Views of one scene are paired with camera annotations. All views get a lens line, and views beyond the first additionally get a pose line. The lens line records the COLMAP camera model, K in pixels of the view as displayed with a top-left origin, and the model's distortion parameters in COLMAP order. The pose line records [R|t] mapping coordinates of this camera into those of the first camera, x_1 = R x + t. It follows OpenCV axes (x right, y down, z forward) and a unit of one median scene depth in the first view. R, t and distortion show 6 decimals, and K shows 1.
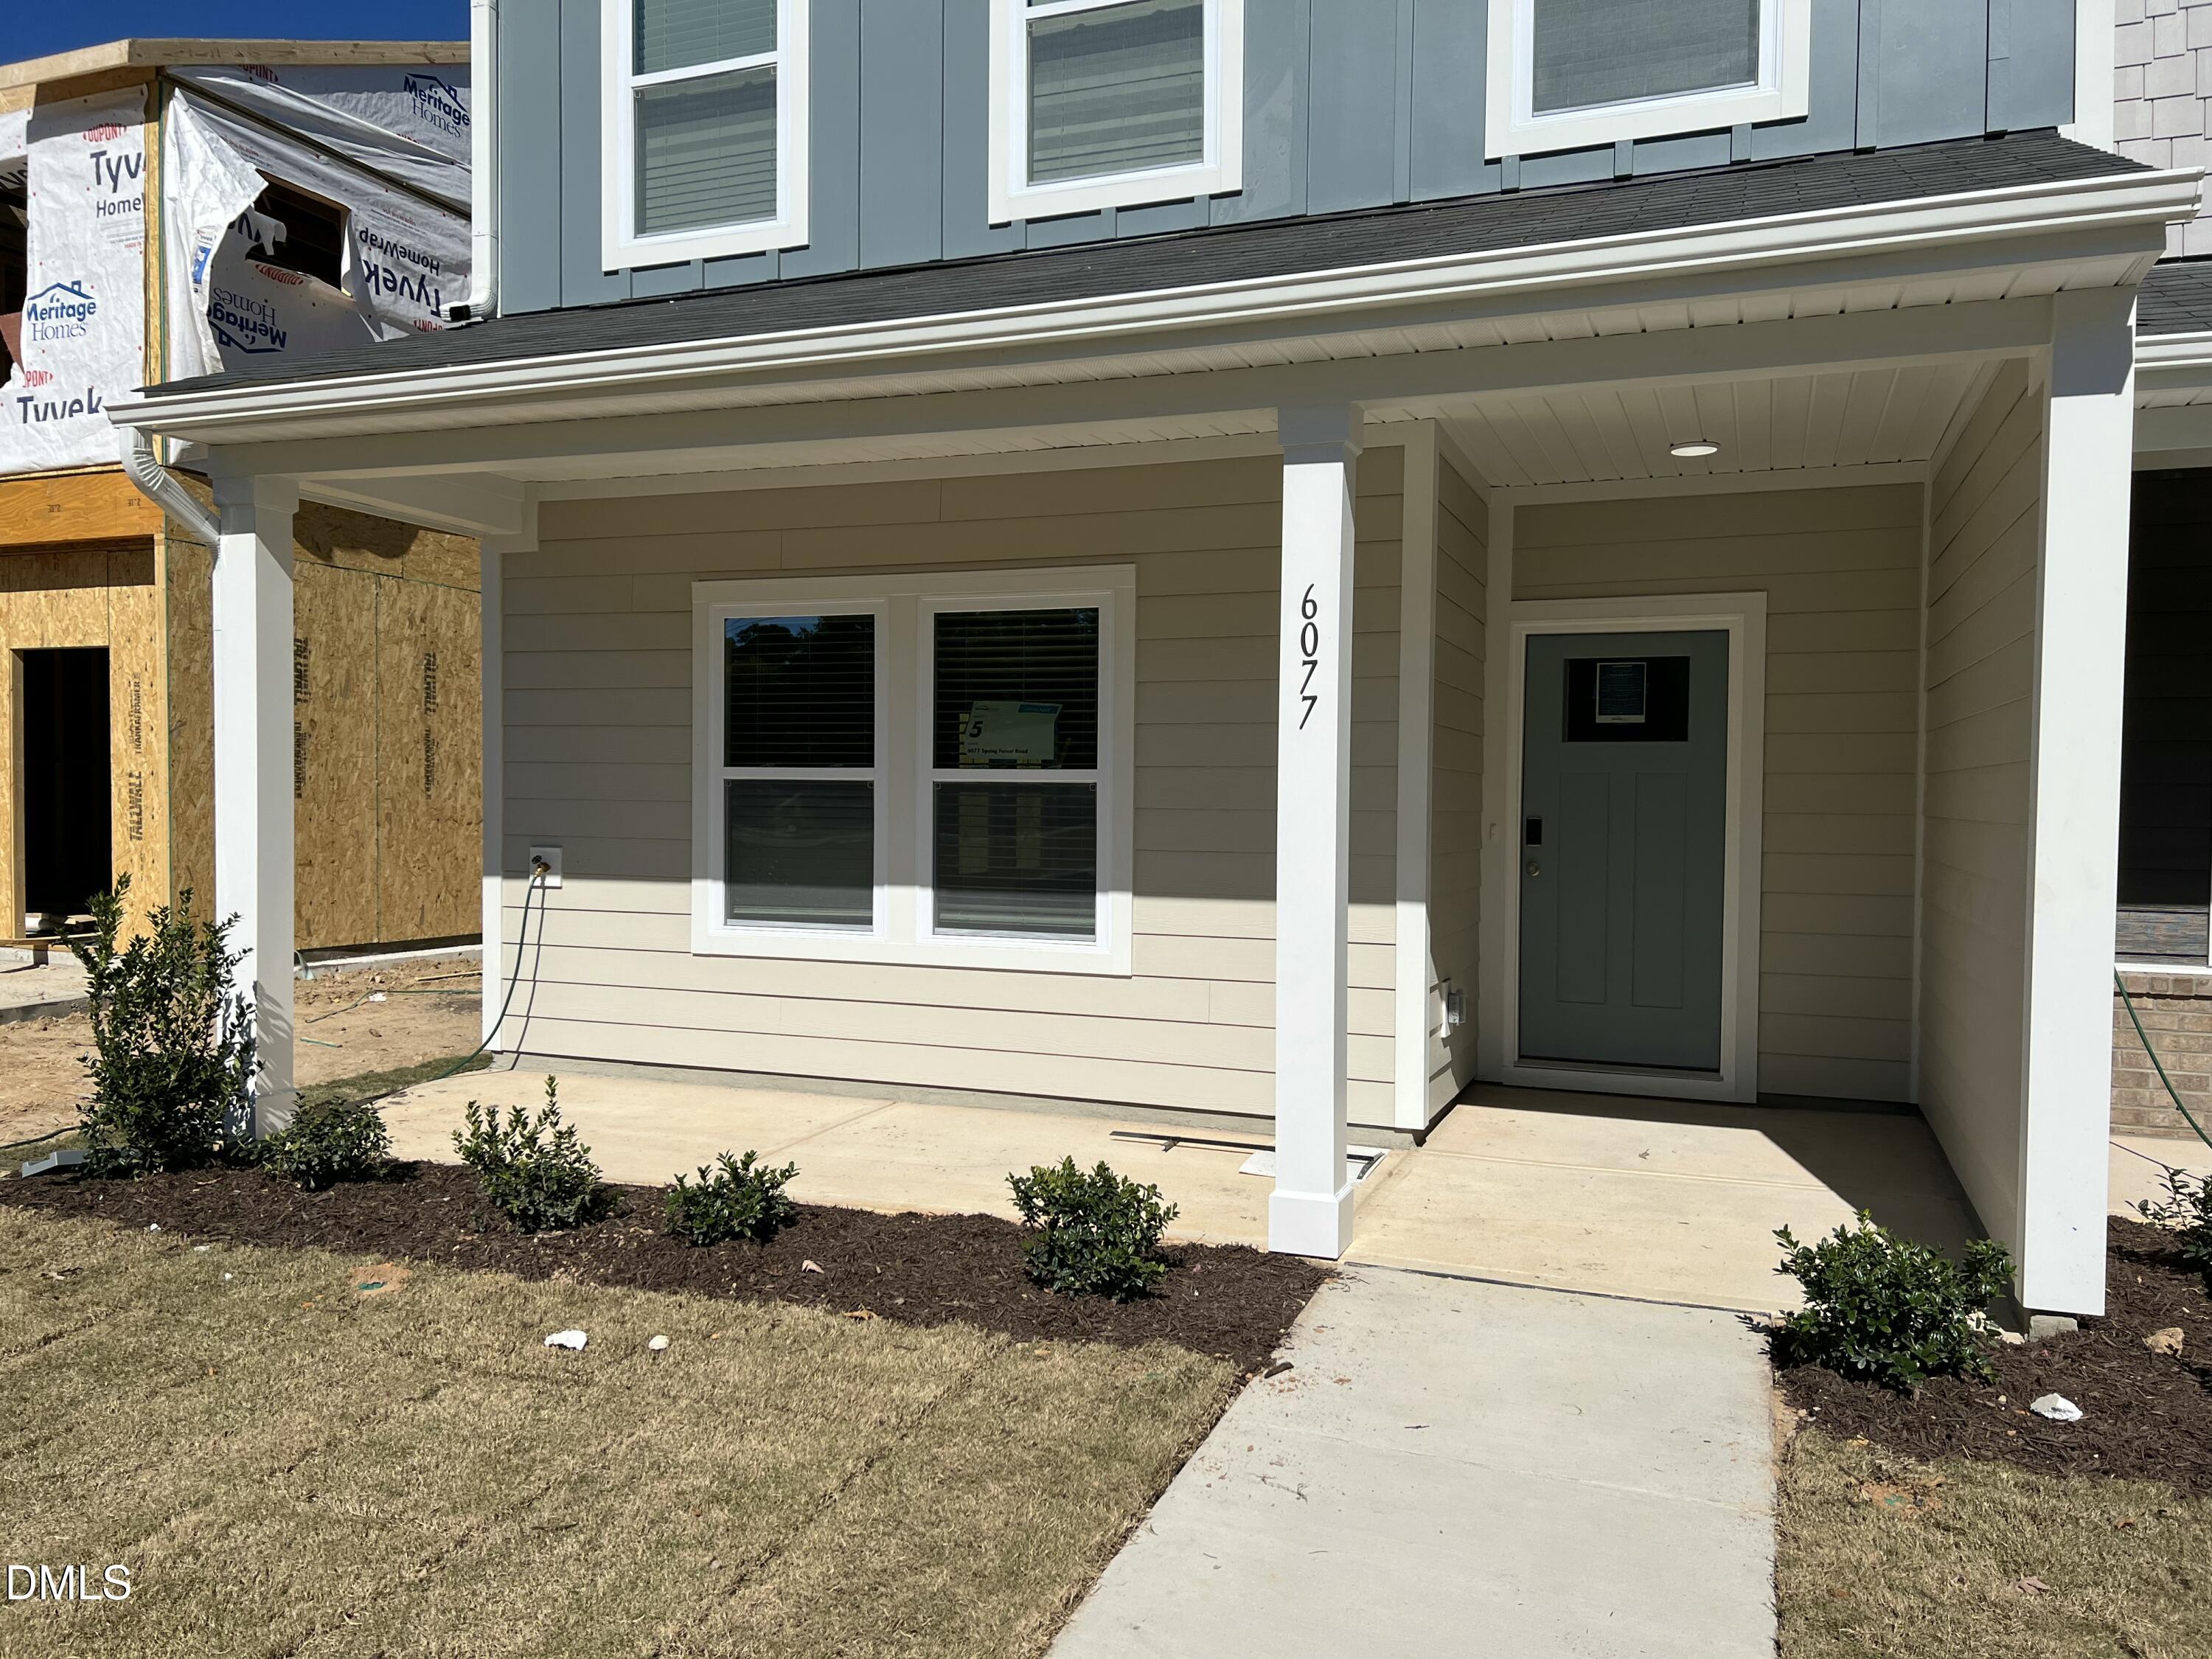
lens RADIAL K [[1641.9, 0, 1102.9], [0, 1641.9, 848.2], [0, 0, 1]] dist [0.014721, -0.023601]
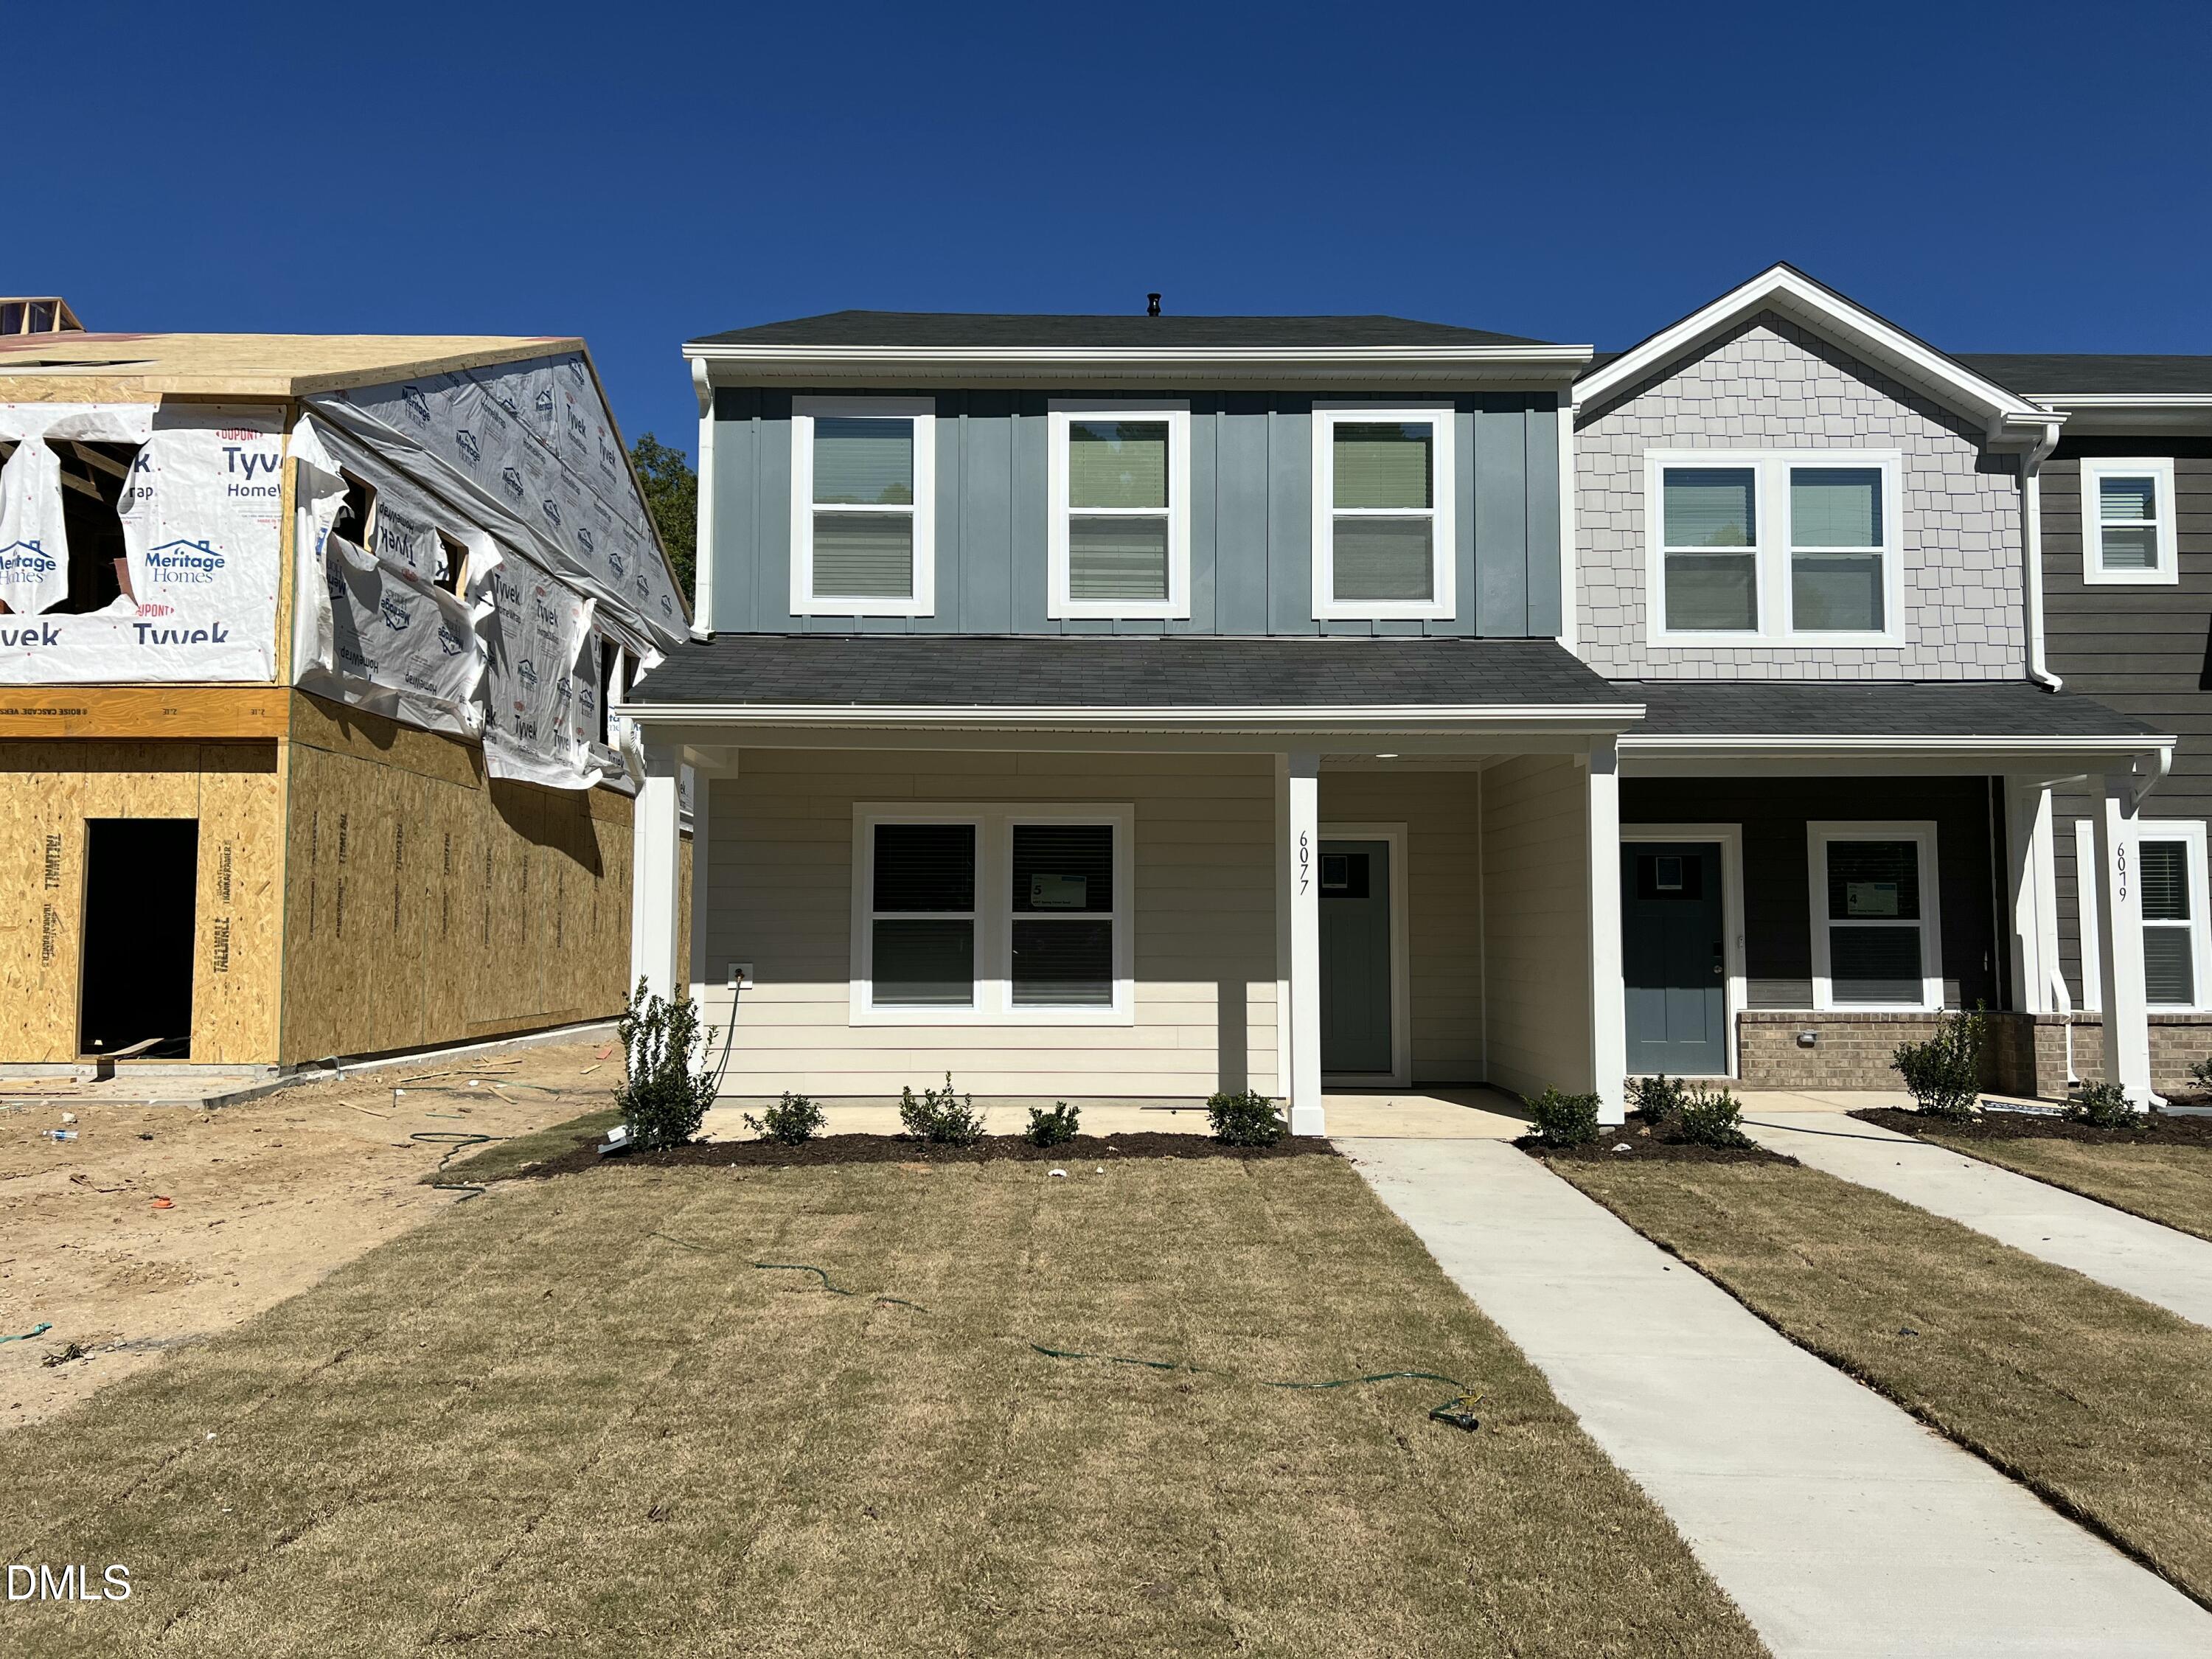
lens RADIAL K [[1641.9, 0, 1106.7], [0, 1641.9, 819.9], [0, 0, 1]] dist [0.014721, -0.023601]
pose [[0.927517, 0.016777, 0.373404, -0.627745], [0.021585, 0.994921, -0.098319, 0.026324], [-0.373157, 0.099252, 0.922444, -0.632398]]
